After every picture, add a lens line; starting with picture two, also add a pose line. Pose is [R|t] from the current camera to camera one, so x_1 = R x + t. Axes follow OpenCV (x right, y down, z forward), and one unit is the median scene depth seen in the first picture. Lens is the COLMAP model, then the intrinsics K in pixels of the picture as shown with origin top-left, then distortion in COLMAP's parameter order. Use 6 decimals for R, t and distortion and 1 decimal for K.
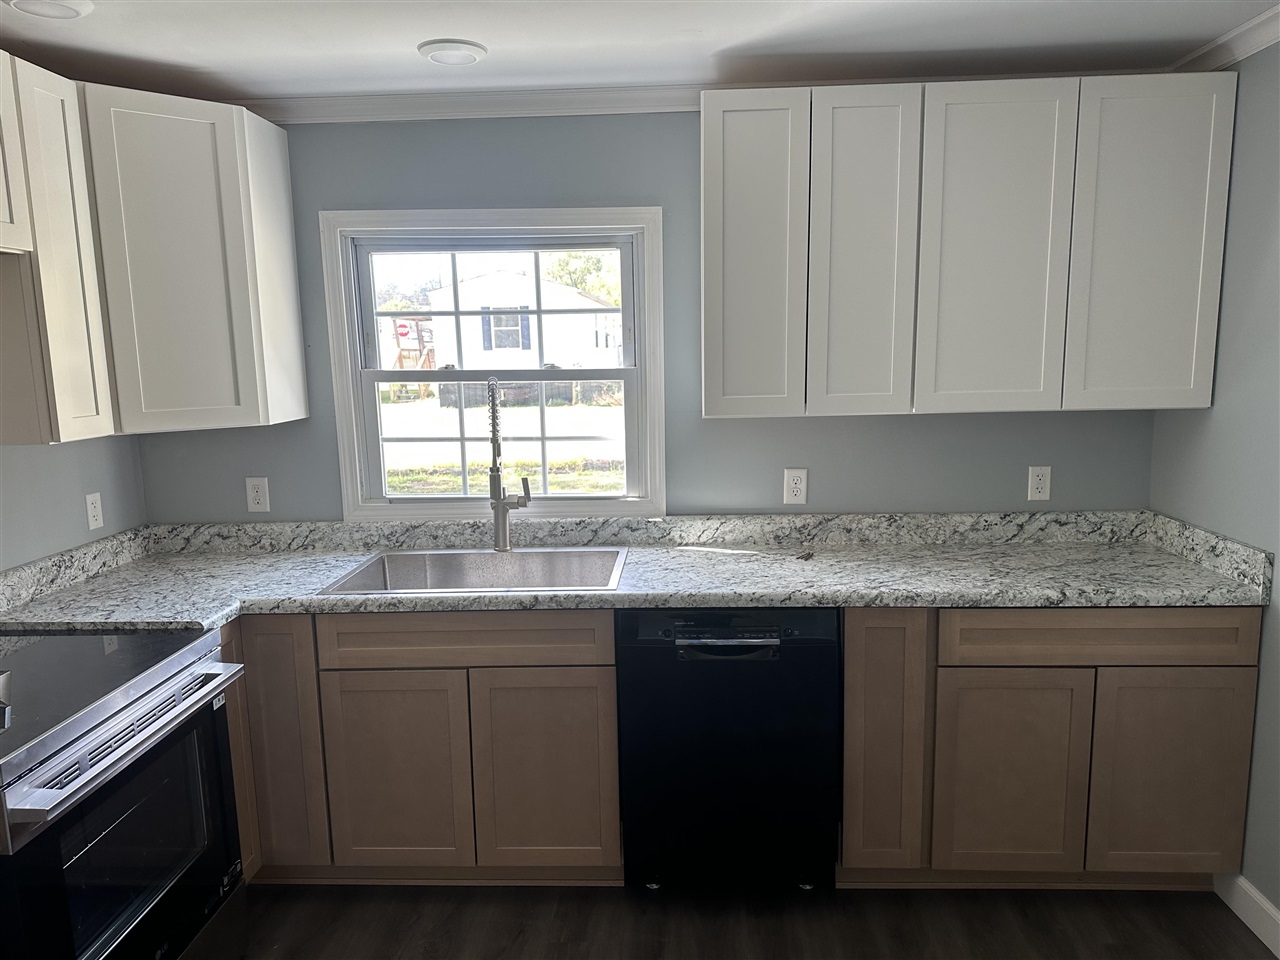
lens RADIAL K [[885.2, 0, 640.0], [0, 885.2, 480.0], [0, 0, 1]] dist [0.111412, -0.168605]
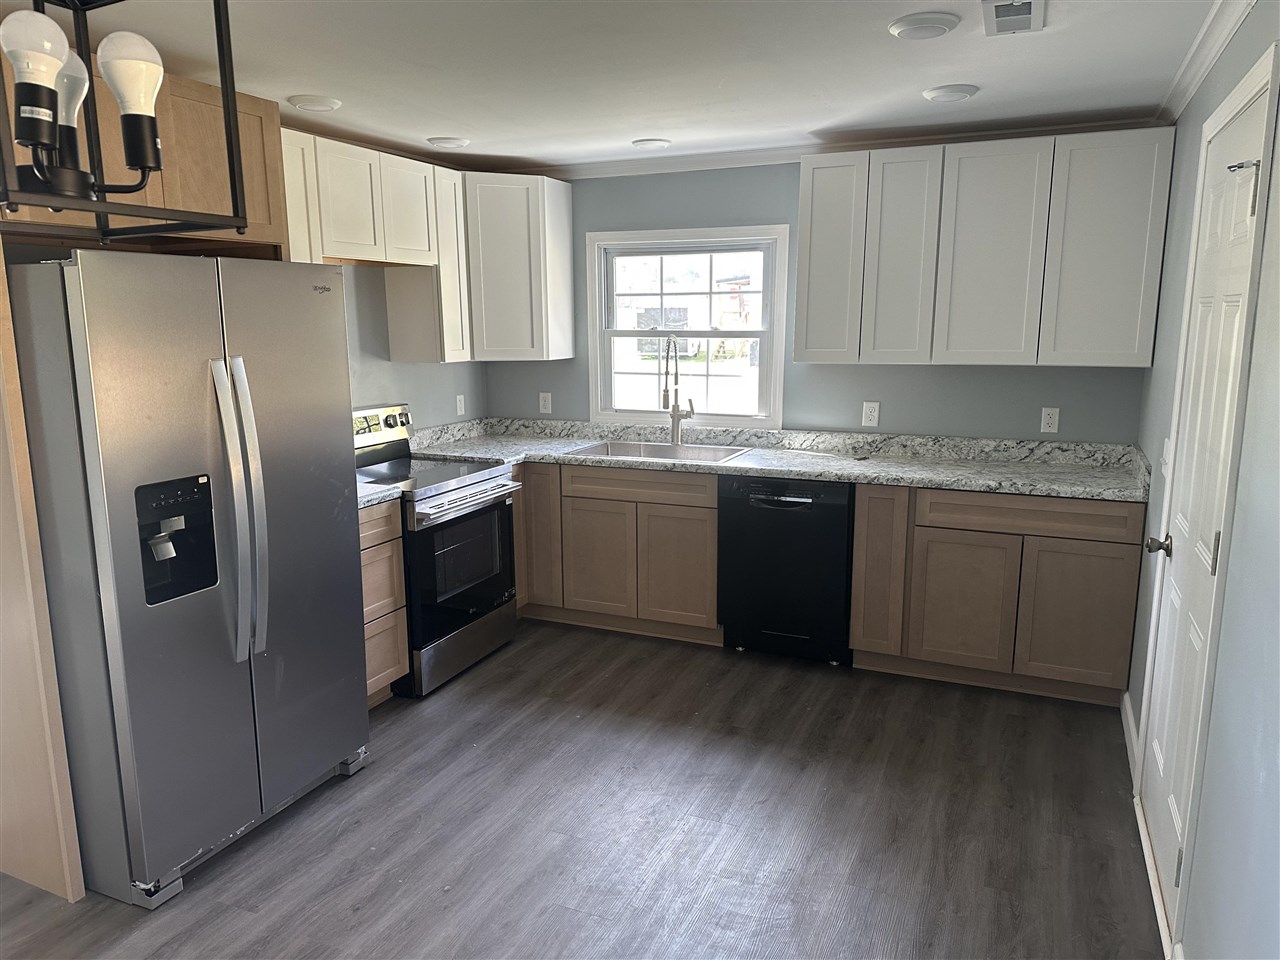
lens RADIAL K [[885.2, 0, 640.0], [0, 885.2, 480.0], [0, 0, 1]] dist [0.111412, -0.168605]
pose [[0.933034, 0.079271, -0.350948, 0.354137], [-0.064926, 0.996509, 0.052477, 0.064508], [0.353883, -0.026177, 0.934923, -0.523037]]
